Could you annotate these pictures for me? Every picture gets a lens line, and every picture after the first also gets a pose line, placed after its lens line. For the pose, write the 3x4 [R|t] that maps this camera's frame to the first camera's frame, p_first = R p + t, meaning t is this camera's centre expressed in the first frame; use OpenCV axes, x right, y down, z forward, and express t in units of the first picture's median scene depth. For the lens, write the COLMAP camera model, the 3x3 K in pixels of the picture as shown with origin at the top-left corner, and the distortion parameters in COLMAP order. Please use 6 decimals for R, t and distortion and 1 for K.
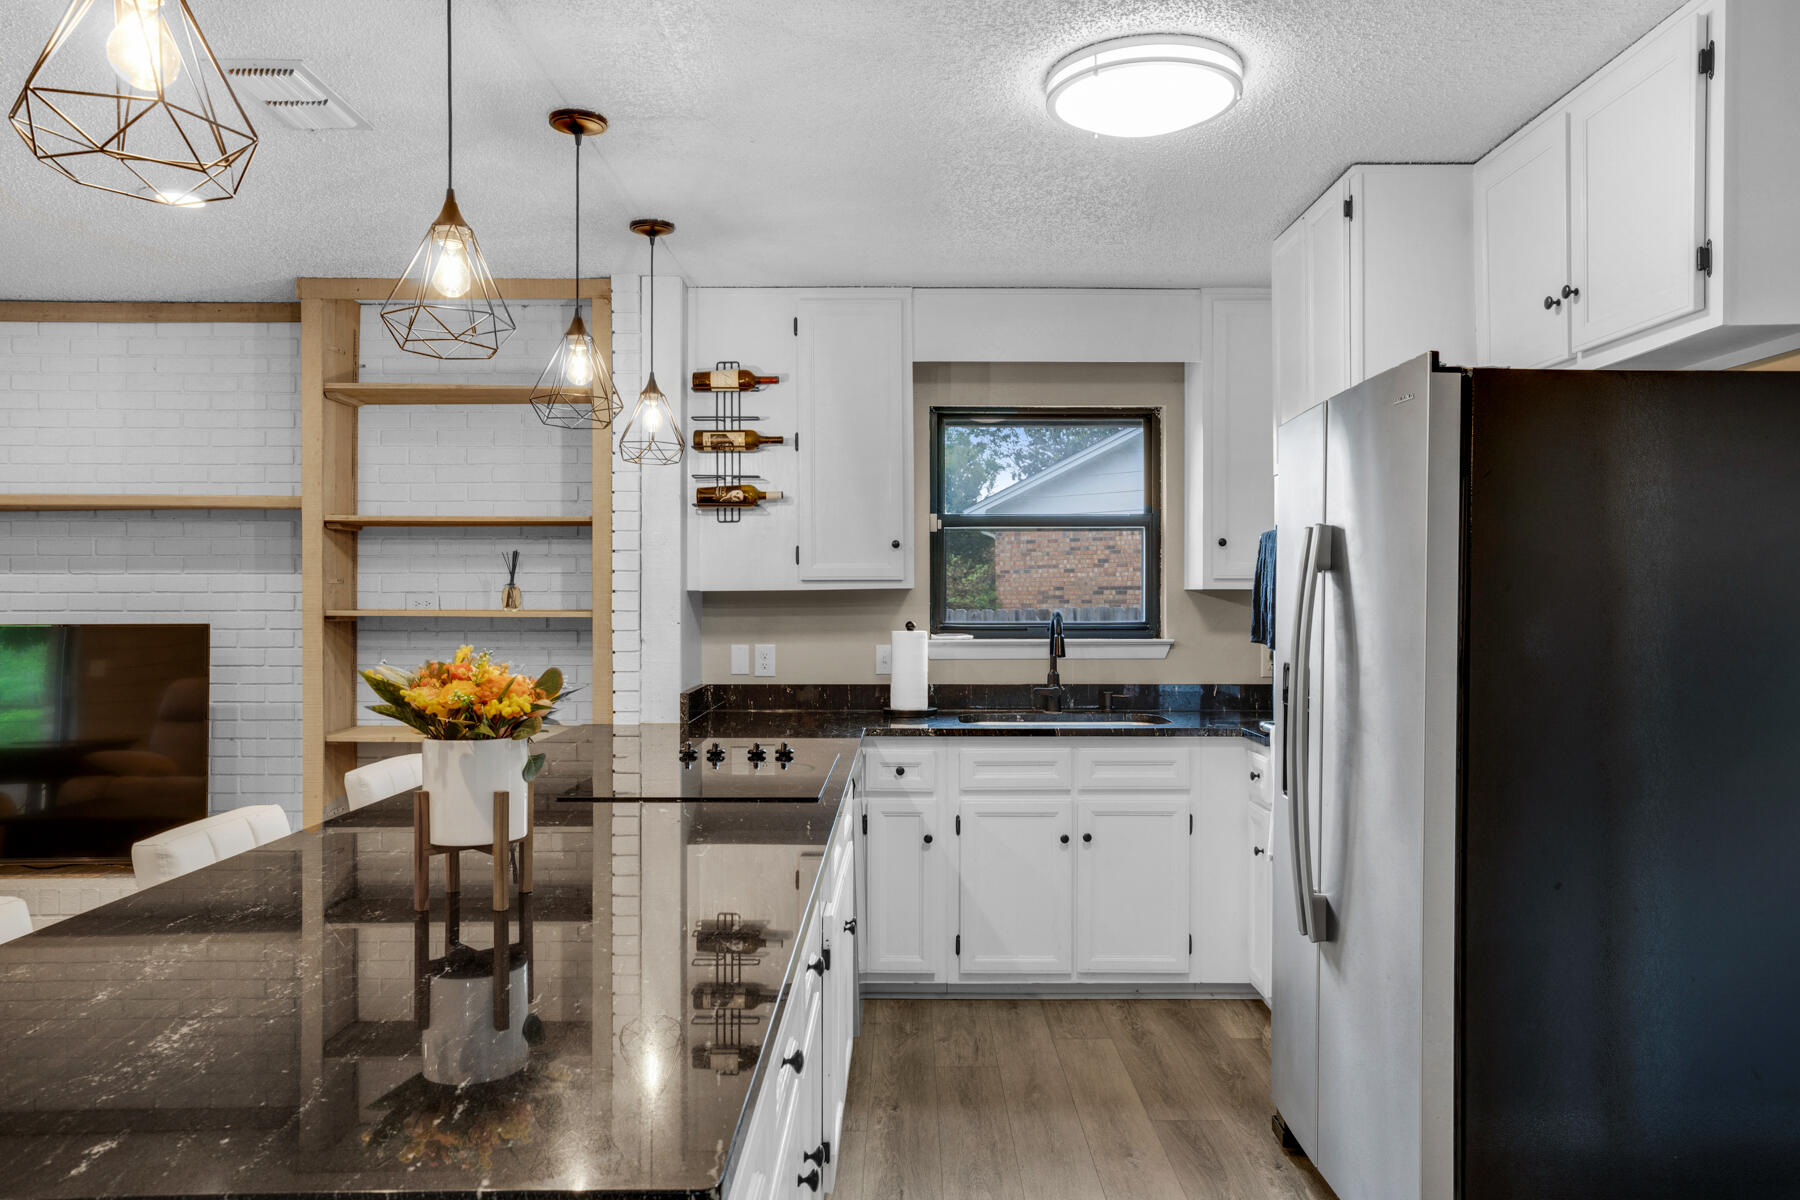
lens RADIAL K [[1250.0, 0, 902.5], [0, 1250.0, 601.2], [0, 0, 1]] dist [-0.014984, 0.008595]
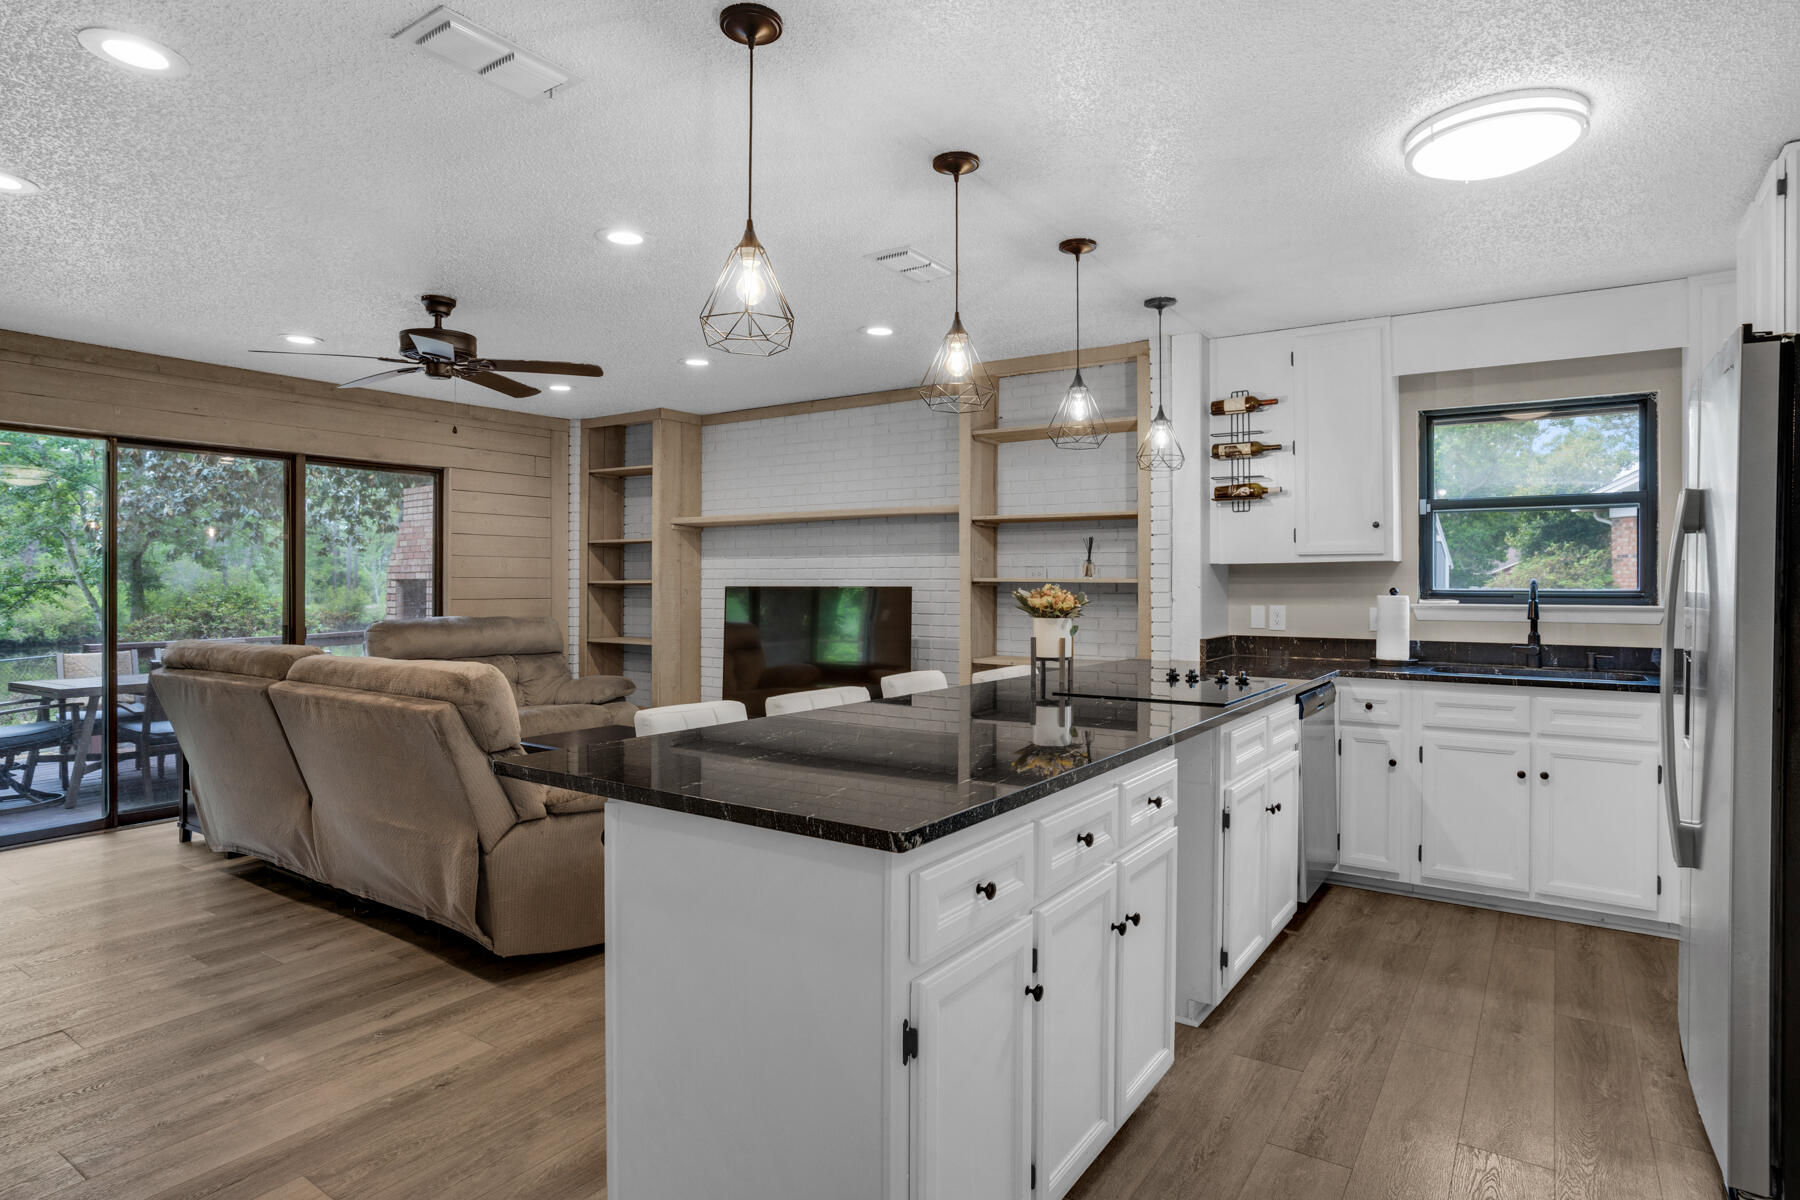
lens RADIAL K [[985.7, 0, 911.3], [0, 985.7, 577.5], [0, 0, 1]] dist [-0.030857, 0.010316]
pose [[0.833755, -0.000256, -0.552135, 0.145138], [-0.005079, 0.999954, -0.008133, 0.016755], [0.552112, 0.009585, 0.833715, -0.060763]]
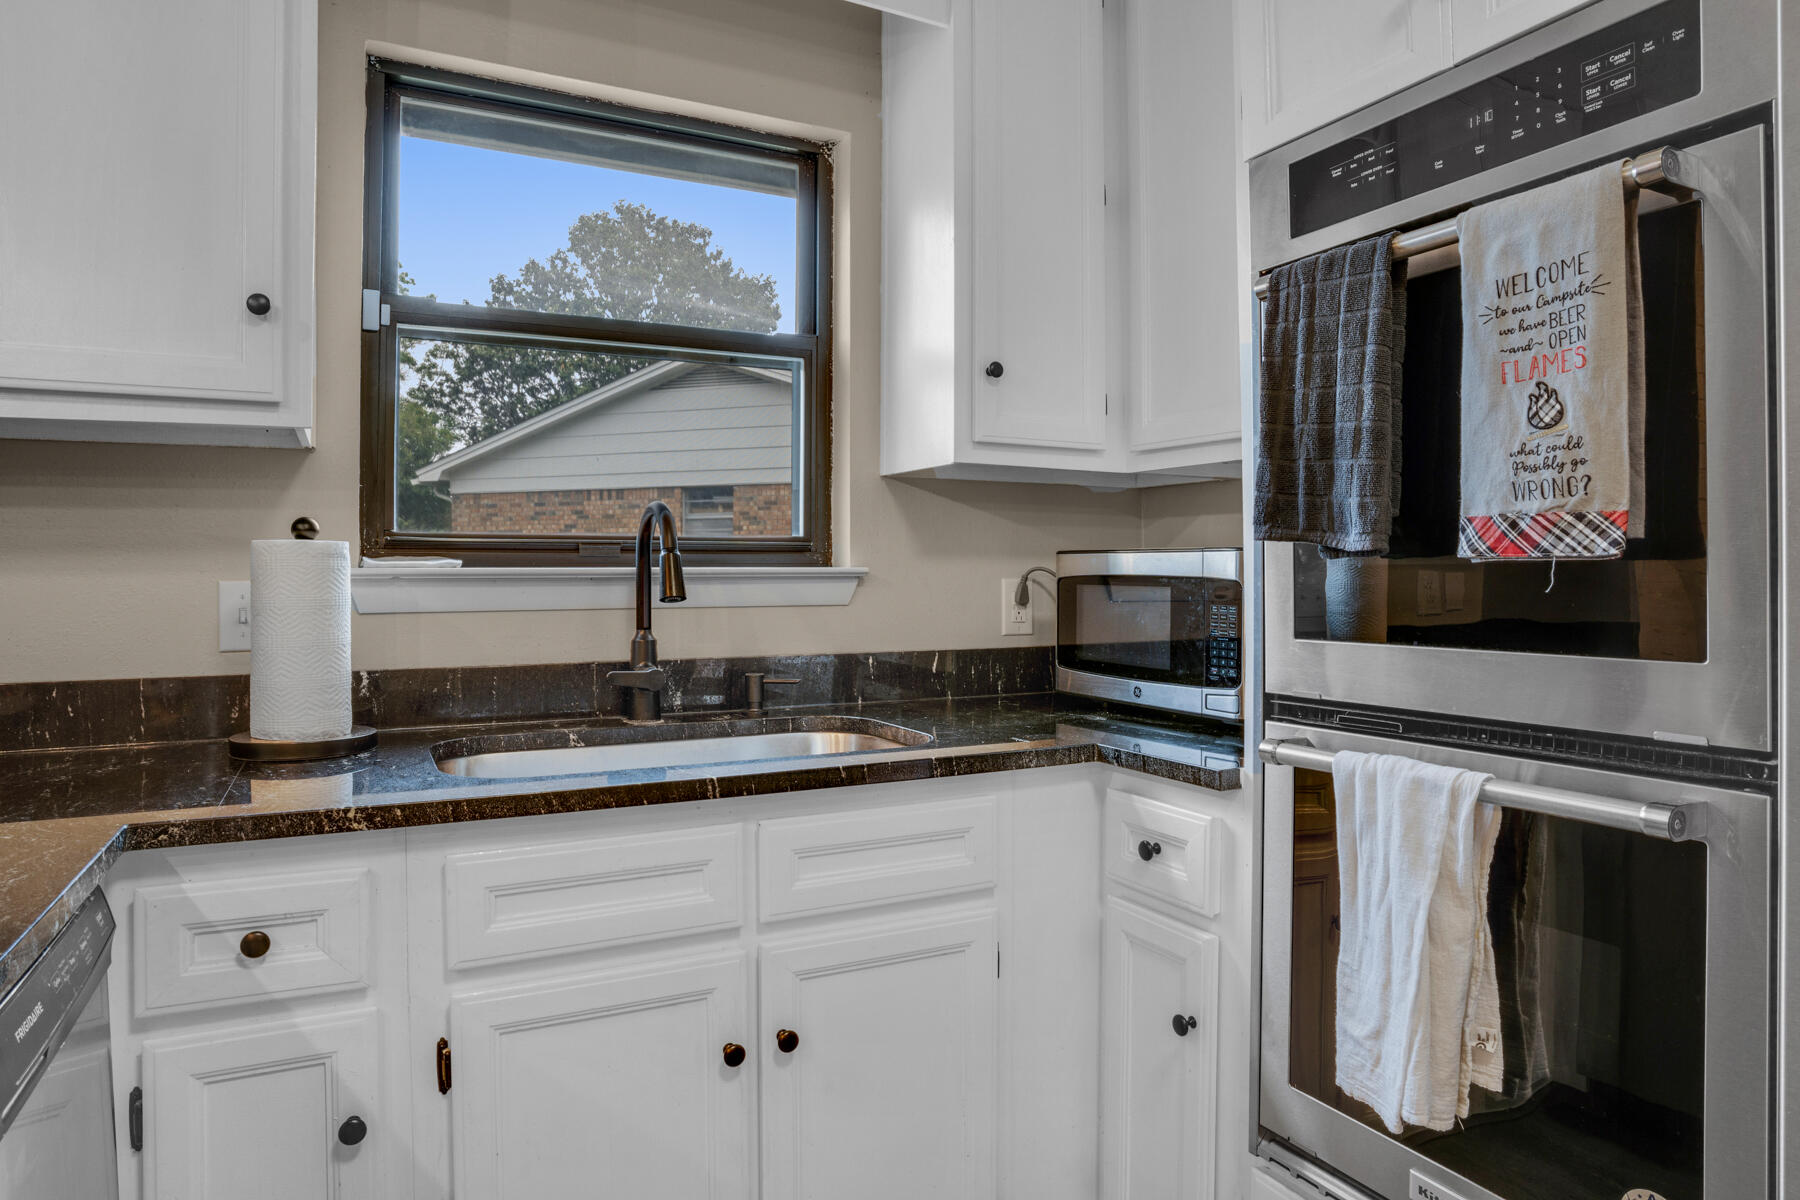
lens RADIAL K [[1059.2, 0, 881.0], [0, 1059.2, 571.5], [0, 0, 1]] dist [-0.053197, 0.007095]
pose [[0.891941, 0.000278, 0.452152, 0.020507], [0.003261, 0.999970, -0.007047, 0.037404], [-0.452141, 0.007759, 0.891913, 0.633477]]
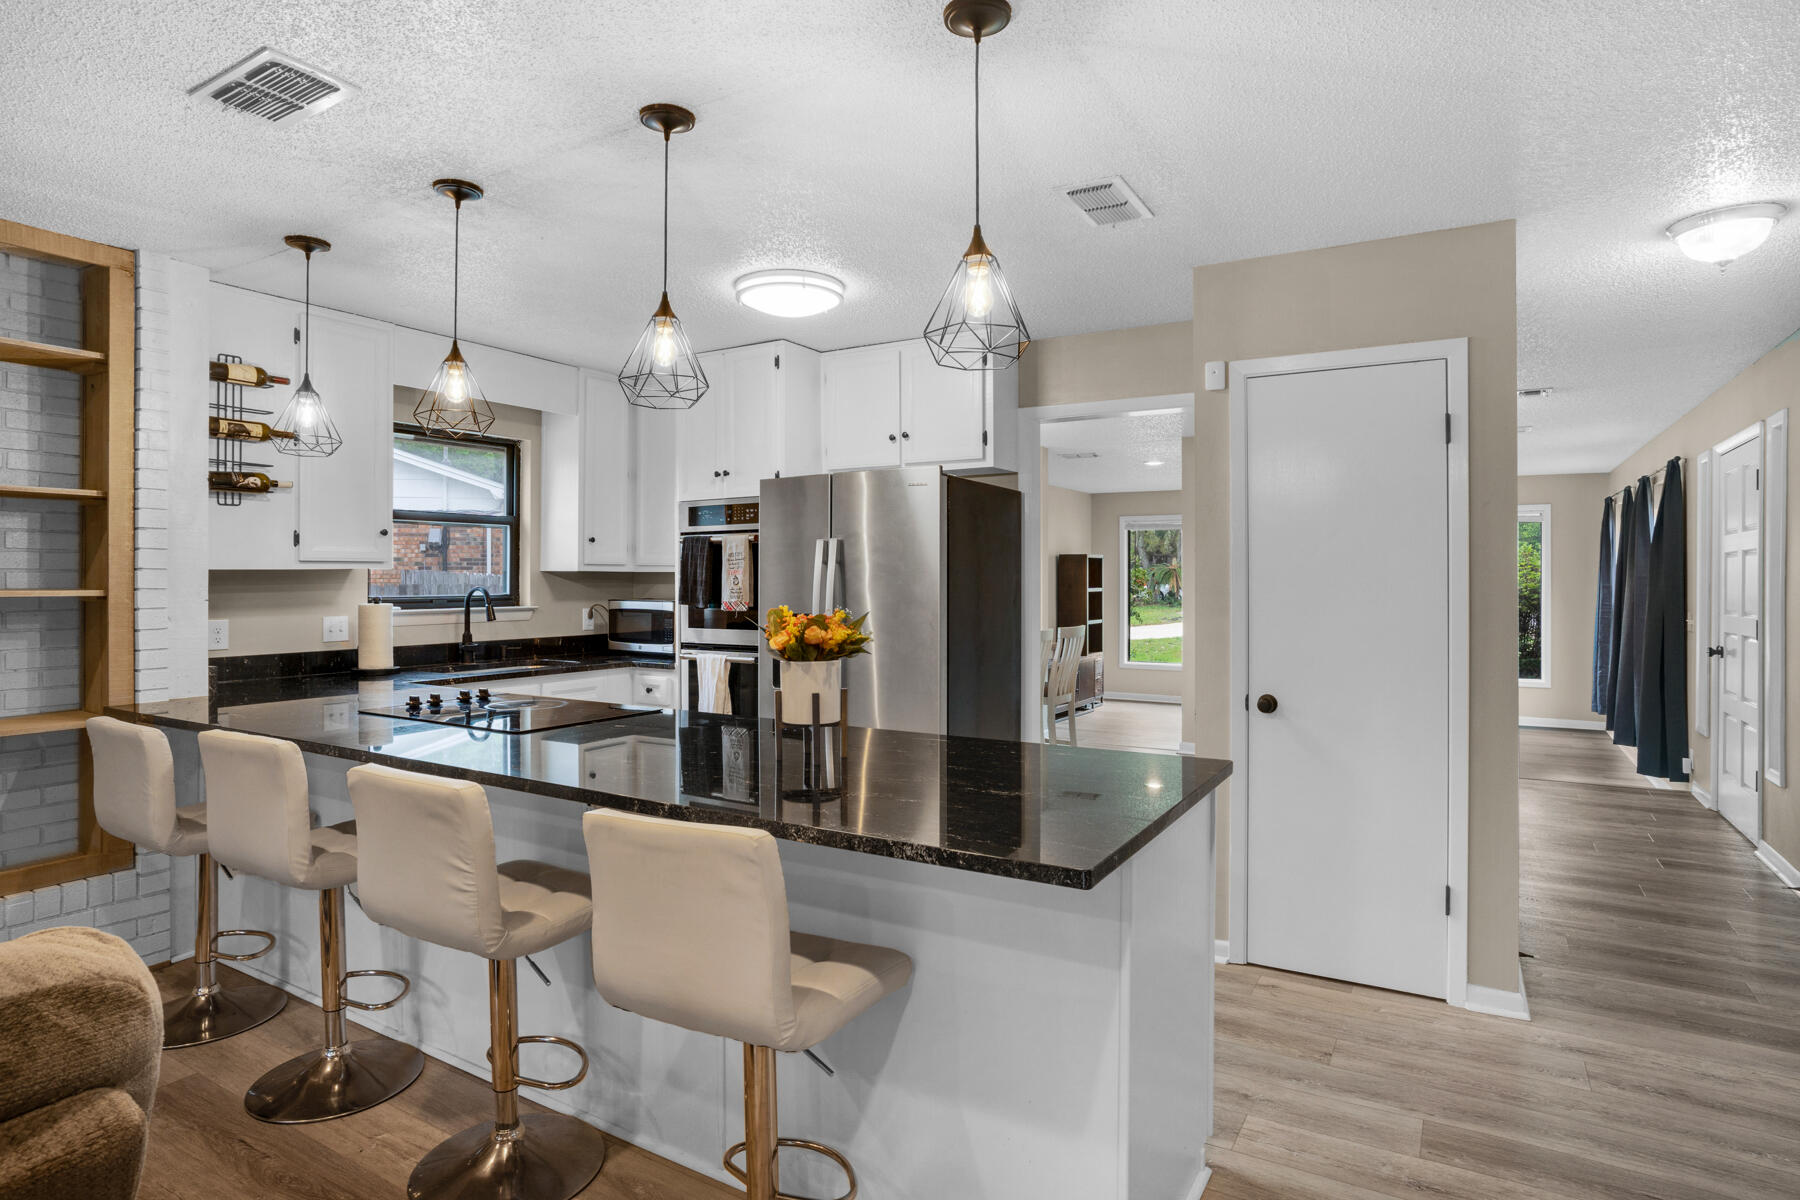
lens RADIAL K [[985.7, 0, 892.3], [0, 985.7, 589.8], [0, 0, 1]] dist [-0.030857, 0.010316]
pose [[0.508124, -0.009920, 0.861227, -0.571828], [0.001431, 0.999942, 0.010674, 0.000741], [-0.861283, -0.004192, 0.508109, 0.090870]]
